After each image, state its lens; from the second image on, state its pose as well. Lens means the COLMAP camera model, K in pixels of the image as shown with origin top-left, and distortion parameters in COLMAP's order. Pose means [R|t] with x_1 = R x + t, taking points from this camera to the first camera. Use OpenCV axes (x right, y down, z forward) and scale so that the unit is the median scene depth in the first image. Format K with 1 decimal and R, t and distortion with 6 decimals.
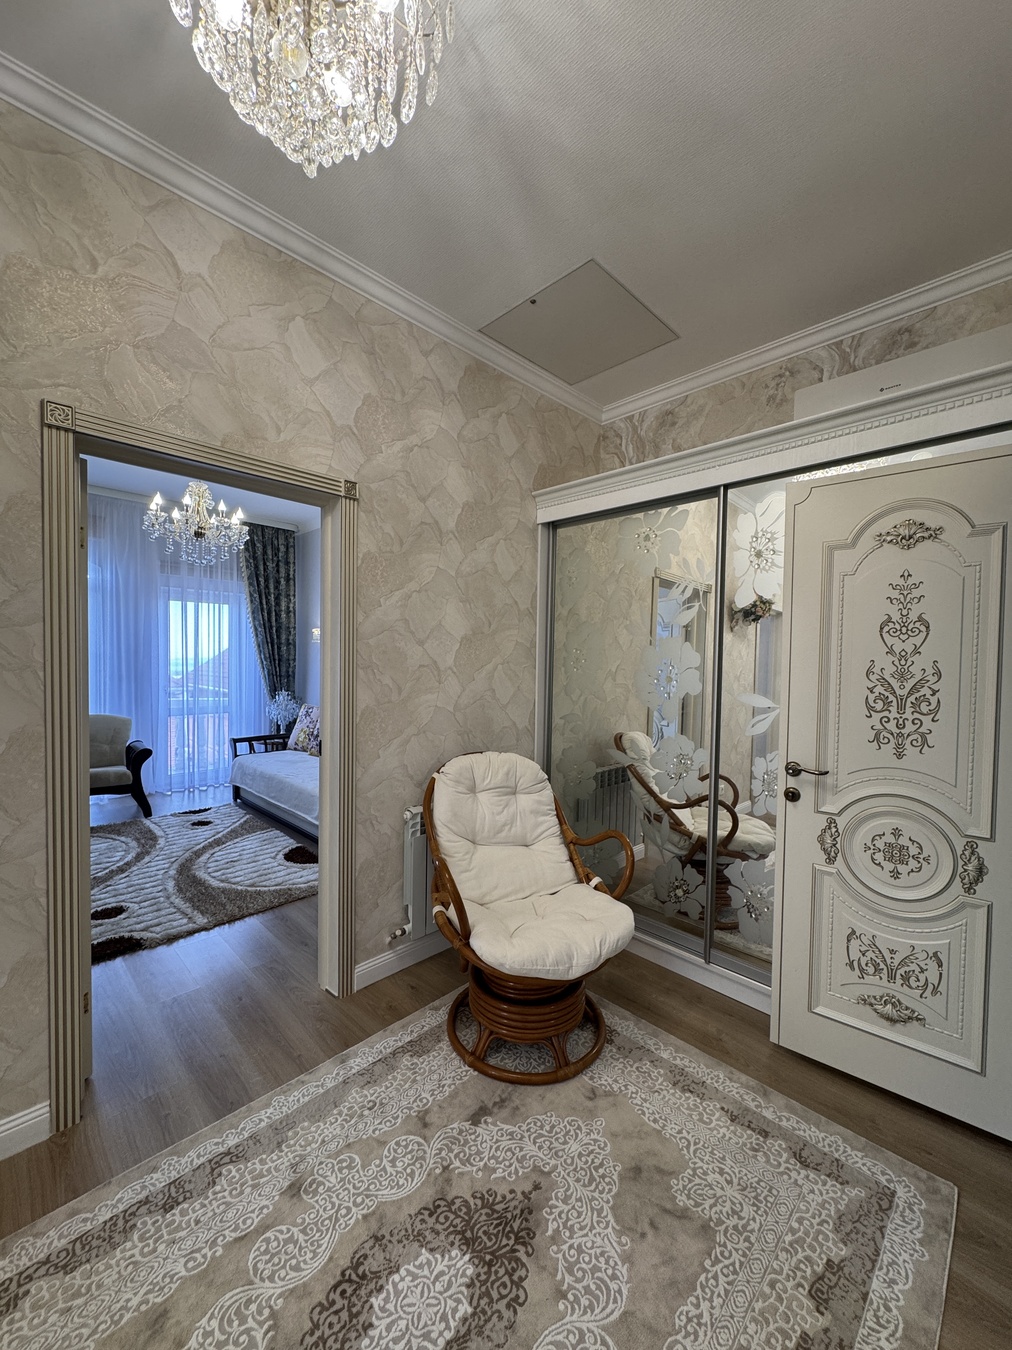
lens RADIAL K [[537.7, 0, 506.0], [0, 537.7, 674.4], [0, 0, 1]] dist [-0.003484, 0.000931]
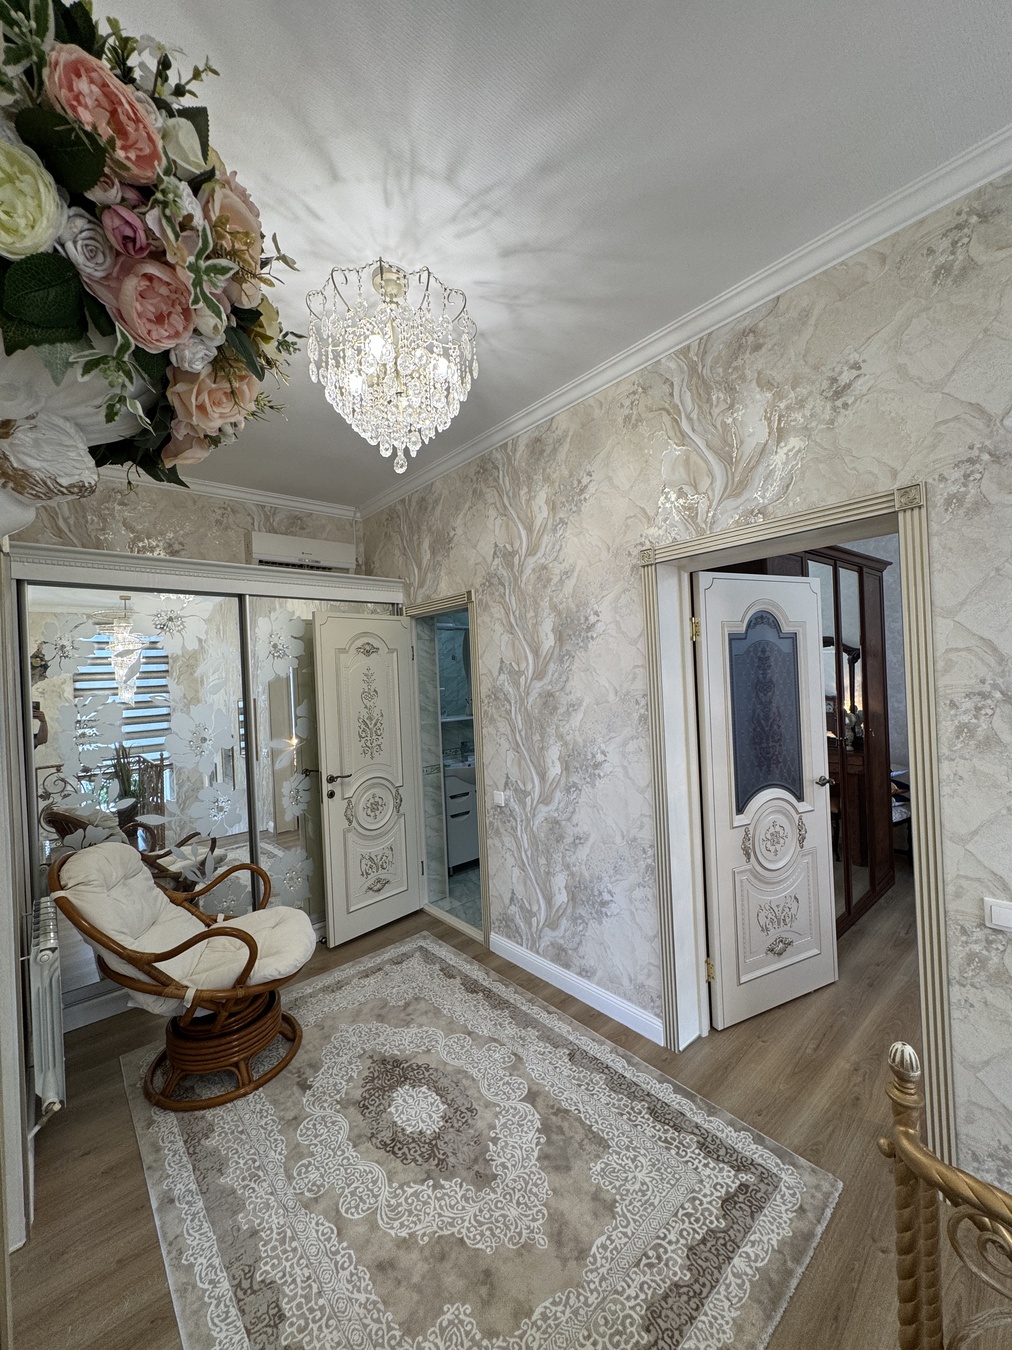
lens RADIAL K [[537.7, 0, 506.0], [0, 537.7, 674.4], [0, 0, 1]] dist [-0.003484, 0.000931]
pose [[0.070100, -0.017660, 0.997384, -0.552603], [0.072351, 0.997300, 0.012573, -0.067004], [-0.994913, 0.071280, 0.071188, 0.147007]]
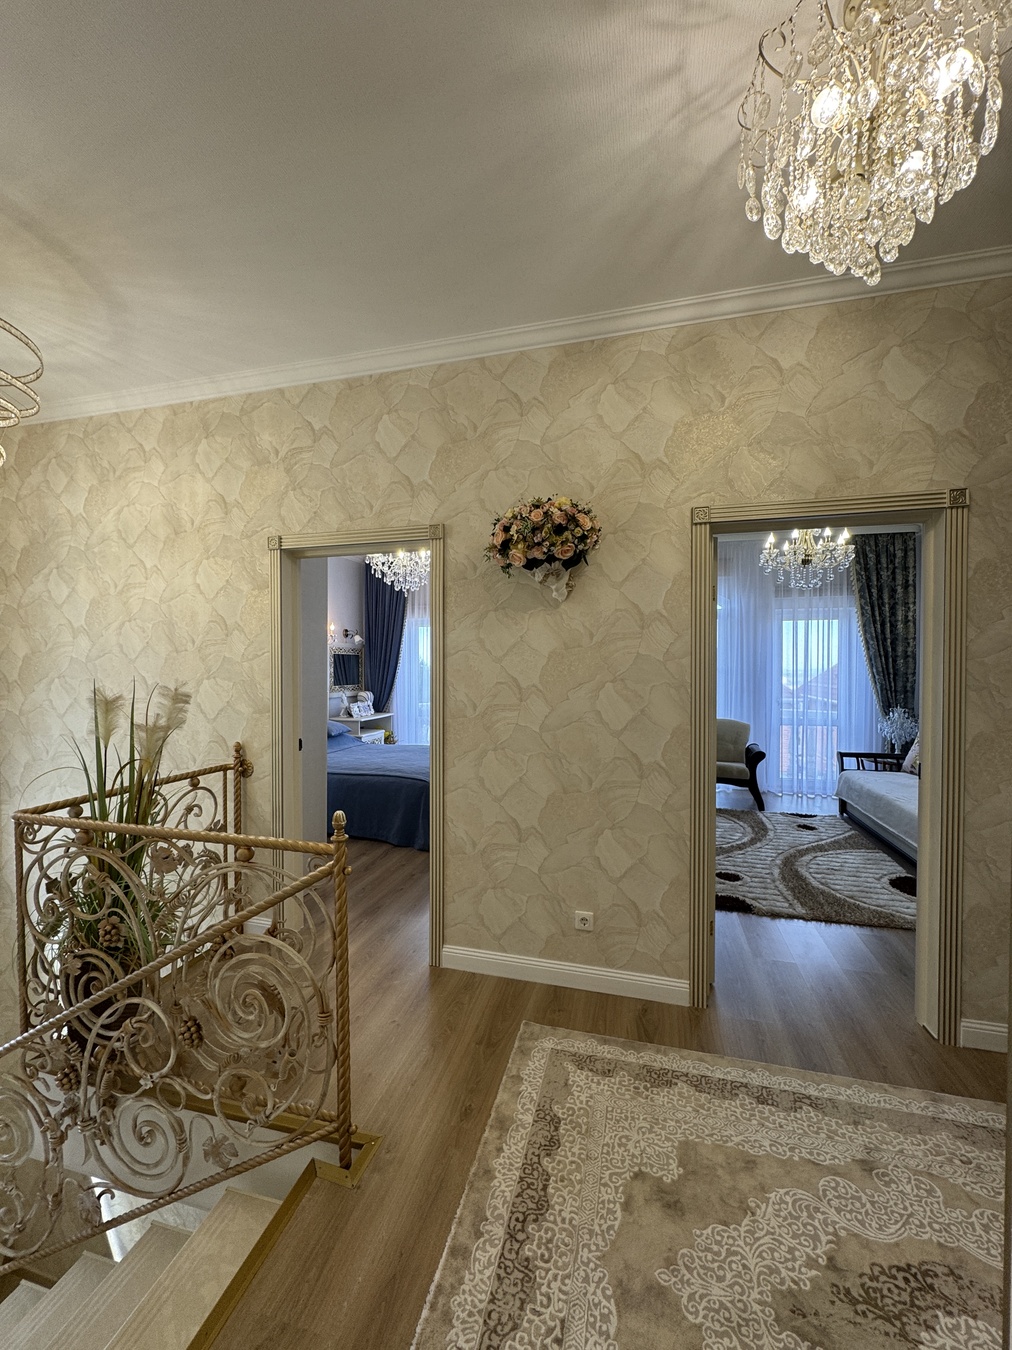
lens RADIAL K [[537.7, 0, 506.0], [0, 537.7, 674.4], [0, 0, 1]] dist [-0.003484, 0.000931]
pose [[0.504060, 0.000259, -0.863669, 0.065773], [-0.017500, 0.999798, -0.009913, -0.008376], [0.863491, 0.020111, 0.503963, -0.076597]]
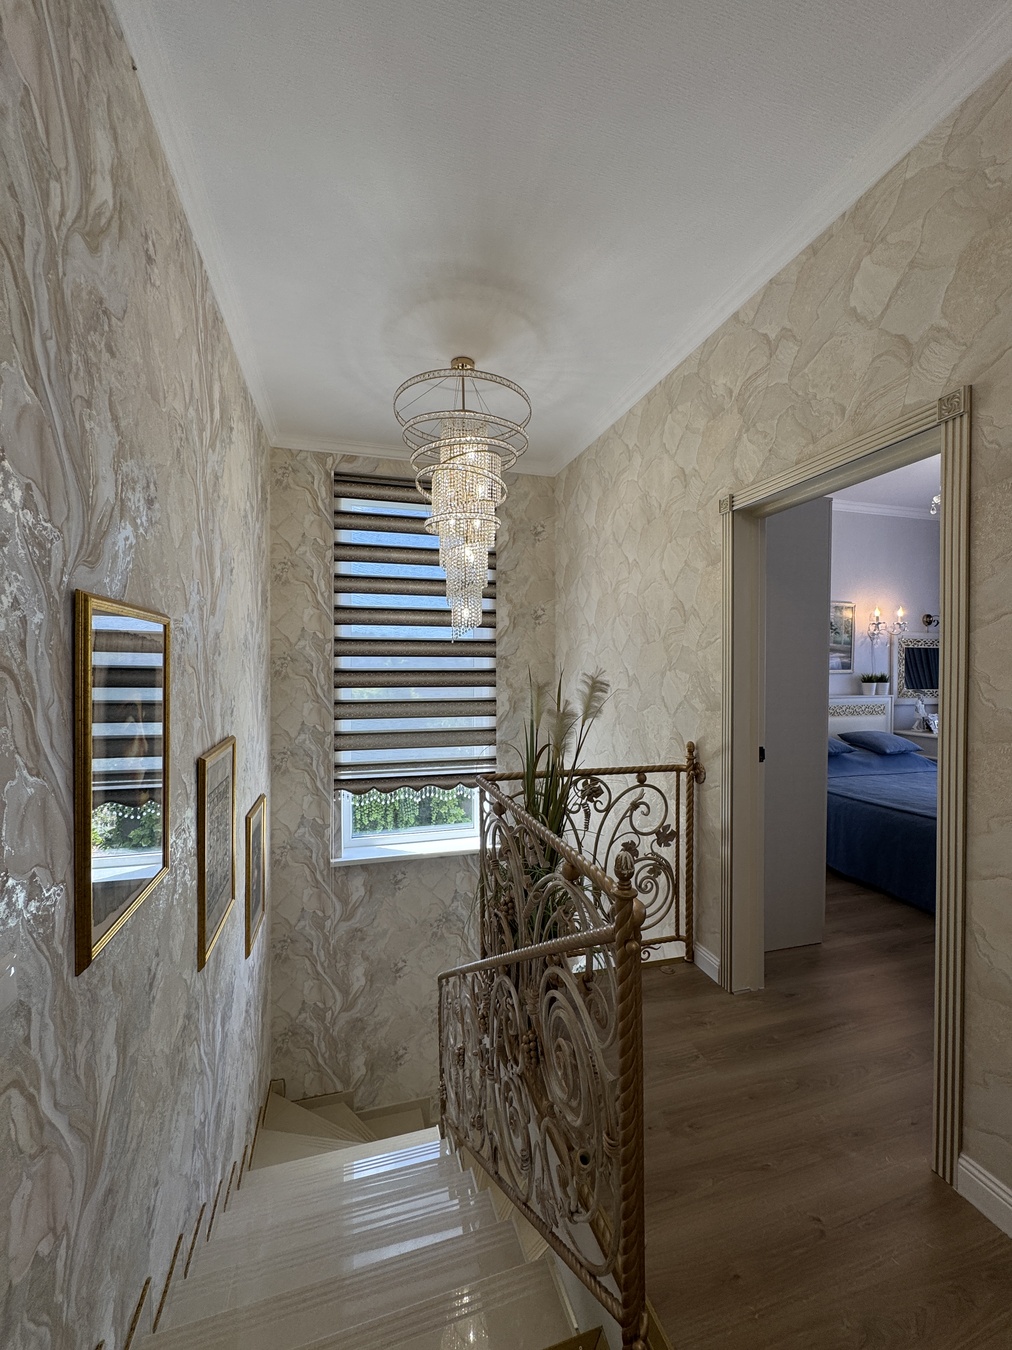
lens RADIAL K [[537.7, 0, 506.0], [0, 537.7, 674.4], [0, 0, 1]] dist [-0.003484, 0.000931]
pose [[-0.479276, -0.005738, -0.877645, -0.076702], [-0.032218, 0.999420, 0.011059, 0.002171], [0.877073, 0.033576, -0.479183, 0.090990]]
